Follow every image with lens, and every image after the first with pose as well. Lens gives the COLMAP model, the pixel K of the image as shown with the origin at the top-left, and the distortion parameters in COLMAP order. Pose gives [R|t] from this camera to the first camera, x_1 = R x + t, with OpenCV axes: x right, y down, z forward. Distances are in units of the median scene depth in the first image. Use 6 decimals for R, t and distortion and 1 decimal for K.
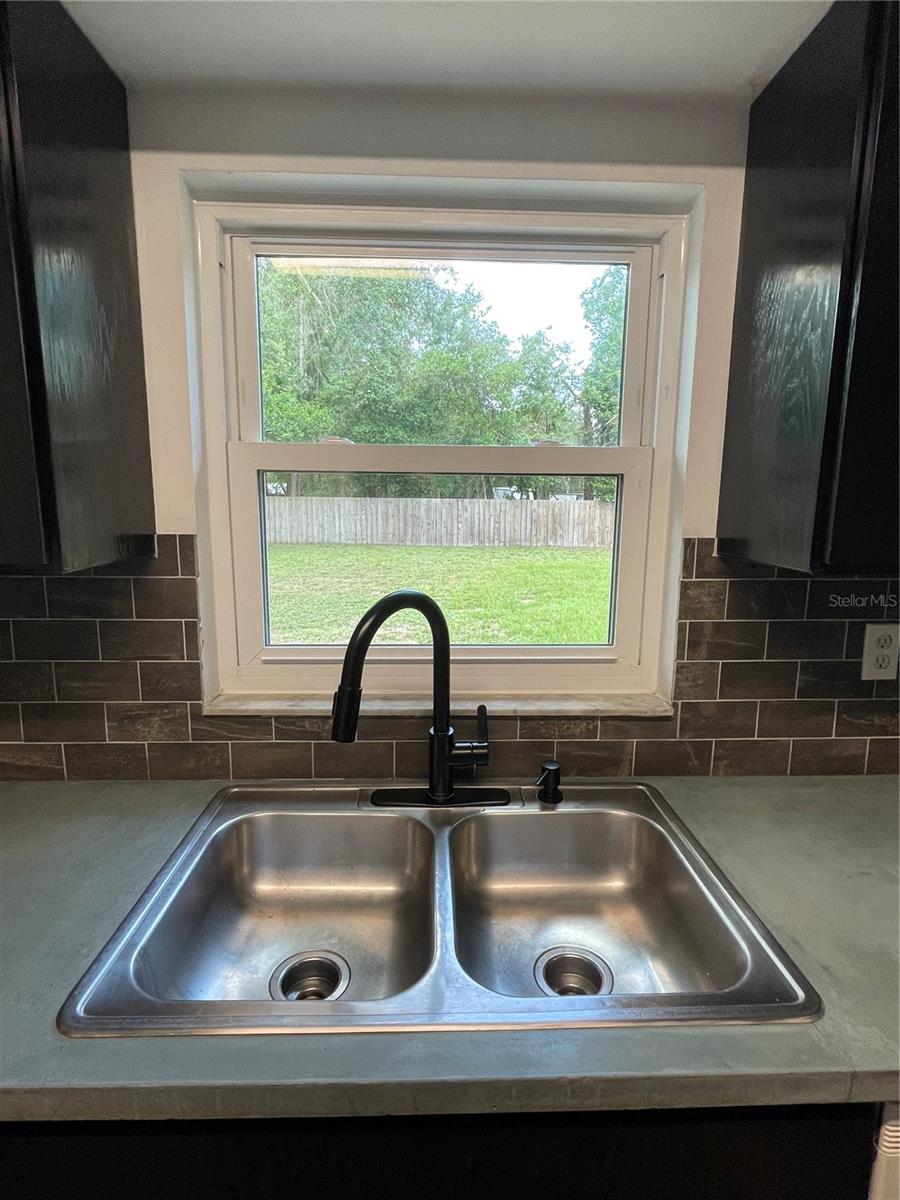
lens RADIAL K [[600.2, 0, 450.0], [0, 600.2, 600.0], [0, 0, 1]] dist [-0.000044, 0.000062]
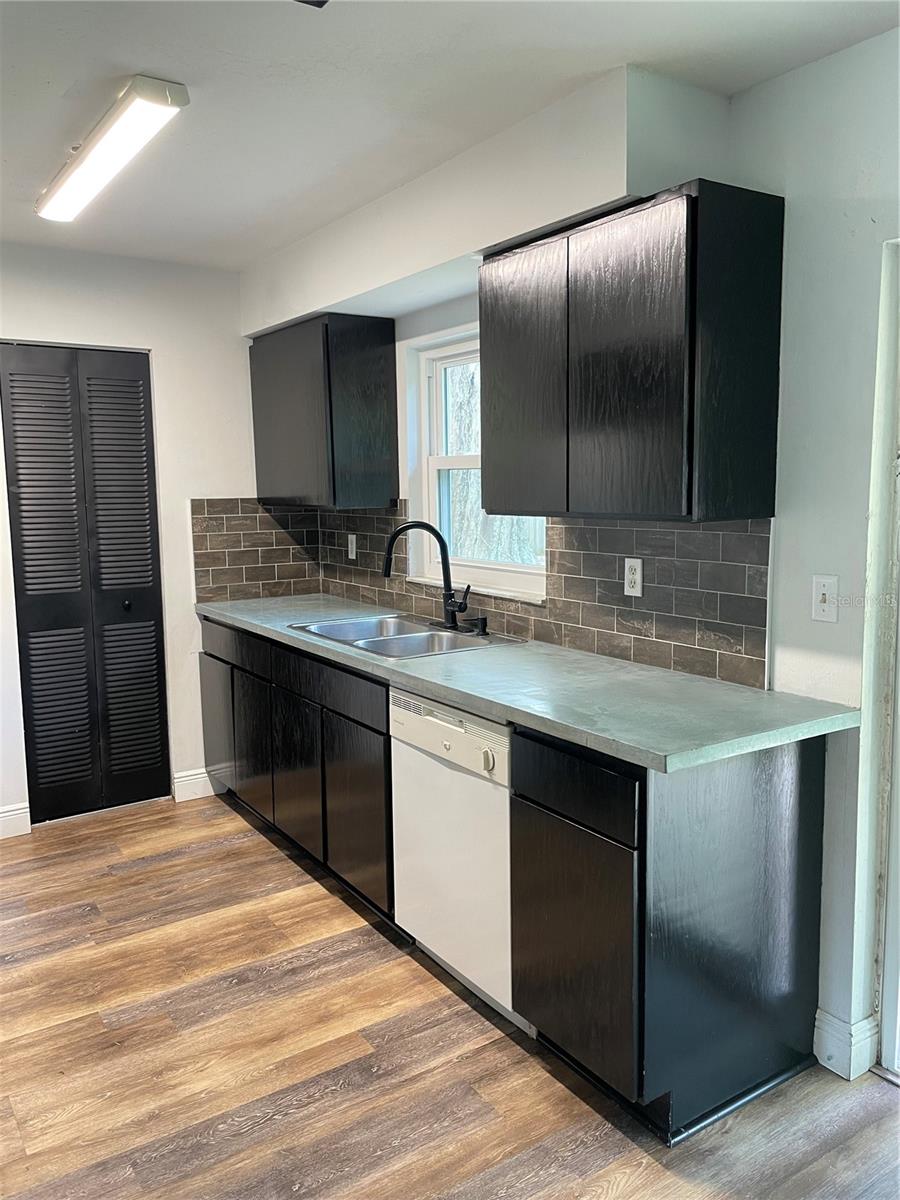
lens RADIAL K [[909.4, 0, 454.6], [0, 909.4, 586.6], [0, 0, 1]] dist [0.102088, -0.131109]
pose [[0.531280, 0.084815, -0.842940, 2.449432], [-0.123311, 0.992122, 0.022106, 0.115885], [0.838174, 0.092199, 0.537553, -0.627873]]
